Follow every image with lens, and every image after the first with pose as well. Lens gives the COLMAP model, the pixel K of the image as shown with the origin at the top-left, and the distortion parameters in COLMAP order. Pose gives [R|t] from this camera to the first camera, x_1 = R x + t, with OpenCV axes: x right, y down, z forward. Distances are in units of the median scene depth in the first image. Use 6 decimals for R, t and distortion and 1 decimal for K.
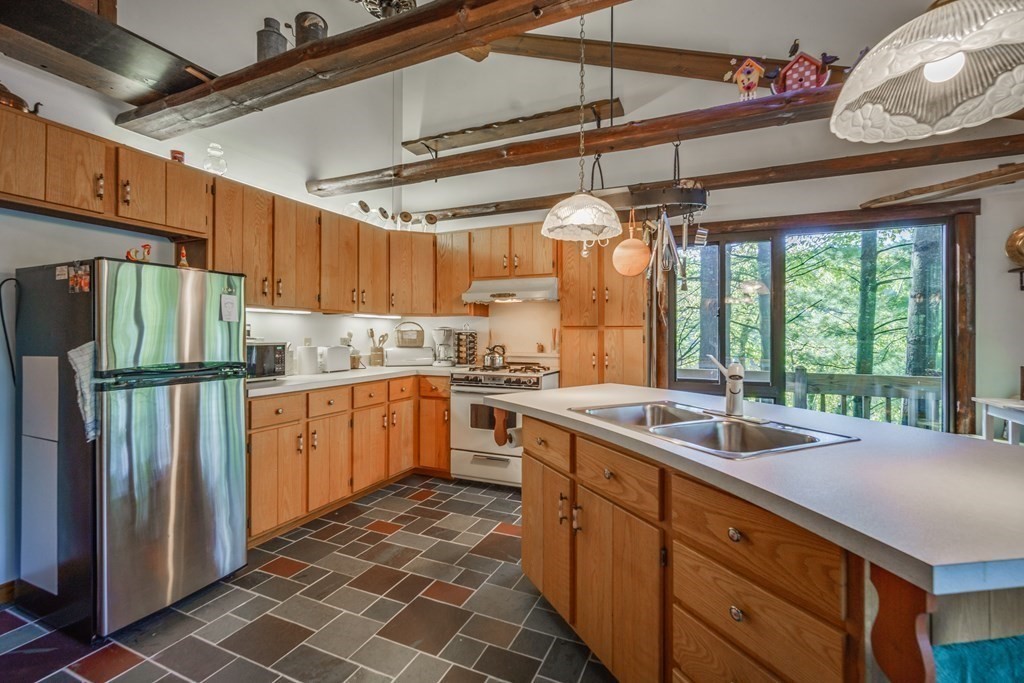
lens RADIAL K [[455.1, 0, 512.0], [0, 455.1, 333.7], [0, 0, 1]] dist [-0.005584, 0.003689]
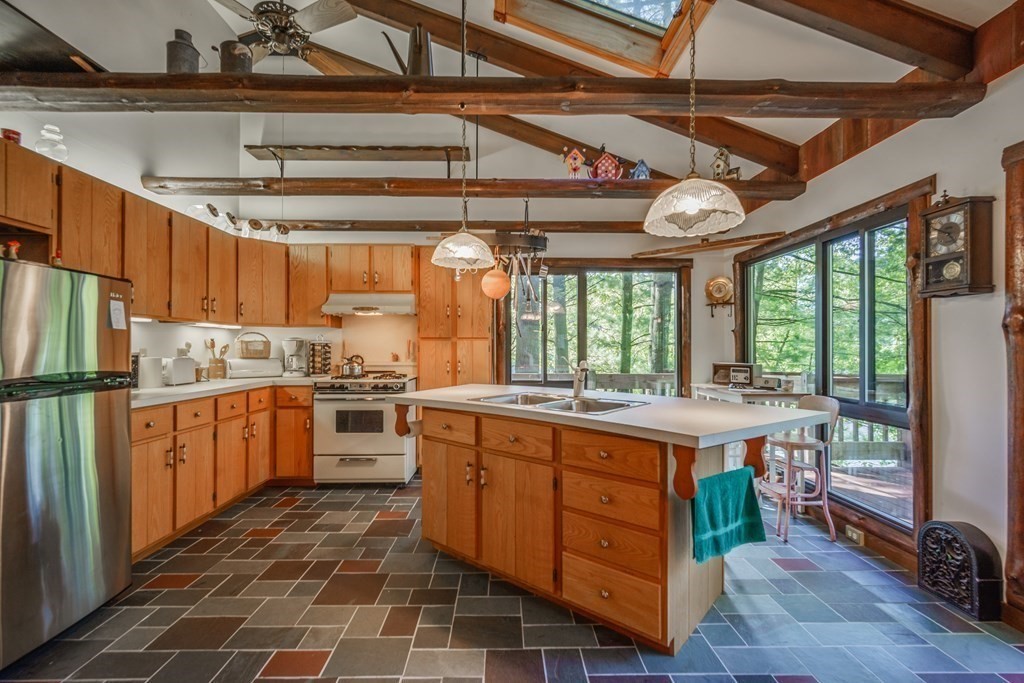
lens RADIAL K [[455.1, 0, 511.9], [0, 455.1, 345.7], [0, 0, 1]] dist [-0.005584, 0.003689]
pose [[0.904835, -0.000190, 0.425762, -0.214147], [0.001435, 0.999996, -0.002603, 0.009031], [-0.425760, 0.002966, 0.904831, -0.162384]]
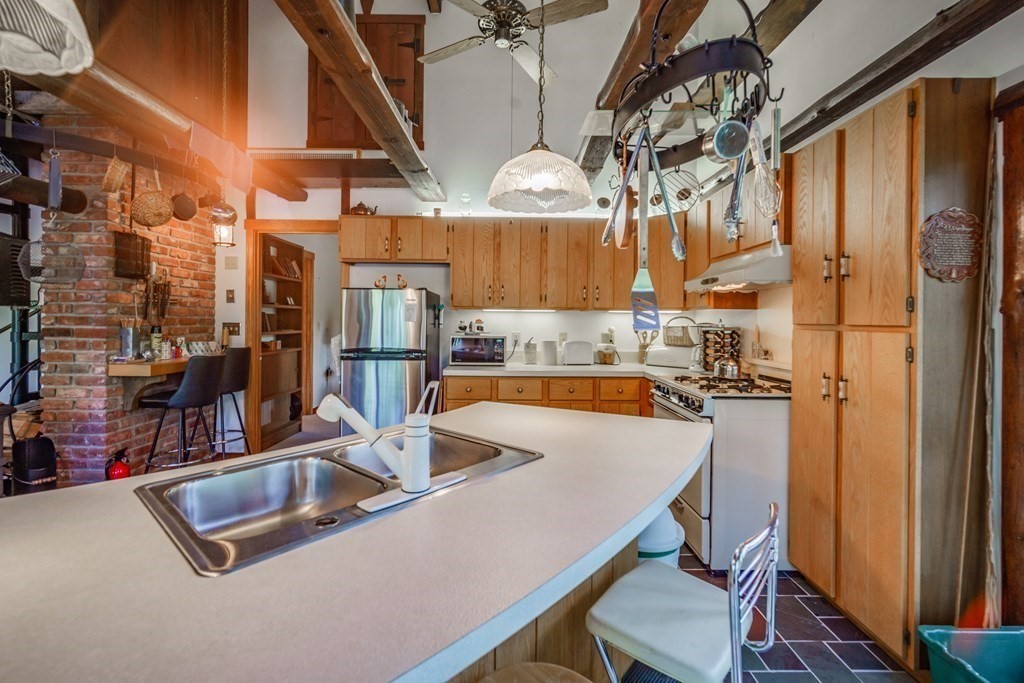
lens RADIAL K [[455.1, 0, 513.7], [0, 455.1, 320.6], [0, 0, 1]] dist [-0.005584, 0.003689]
pose [[0.412266, 0.001696, -0.911062, 0.661660], [-0.006098, 0.999981, -0.000898, -0.023658], [0.911043, 0.005926, 0.412268, 0.533581]]
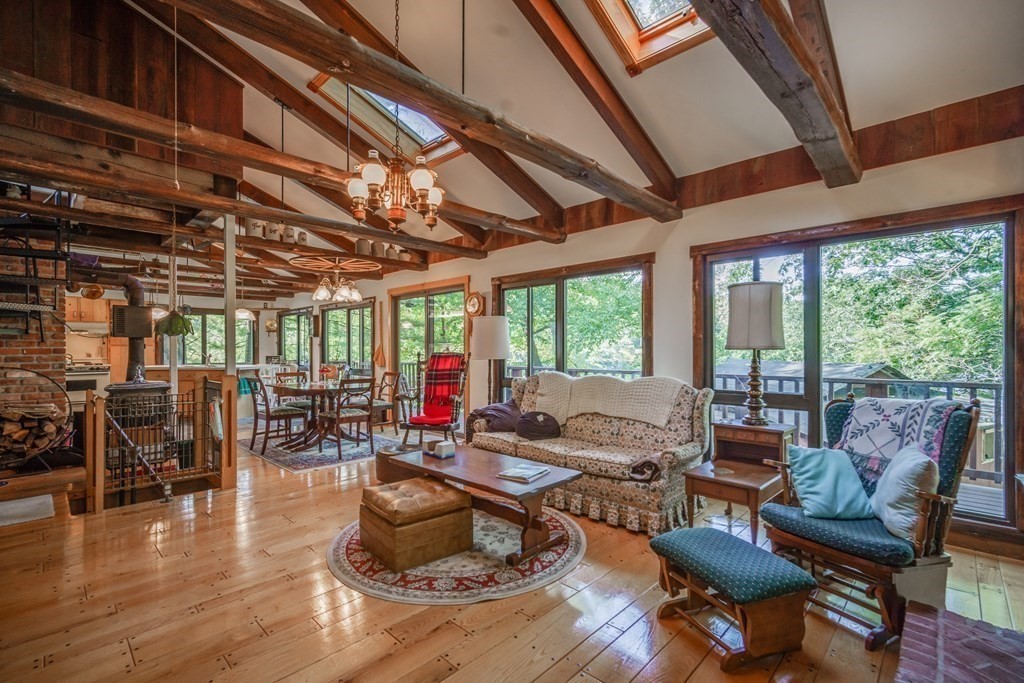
lens RADIAL K [[455.1, 0, 503.6], [0, 455.1, 347.4], [0, 0, 1]] dist [-0.005584, 0.003689]
pose [[0.349703, -0.001218, 0.936860, -1.724096], [0.001979, 0.999998, 0.000561, -0.001080], [-0.936859, 0.001658, 0.349704, -2.115987]]
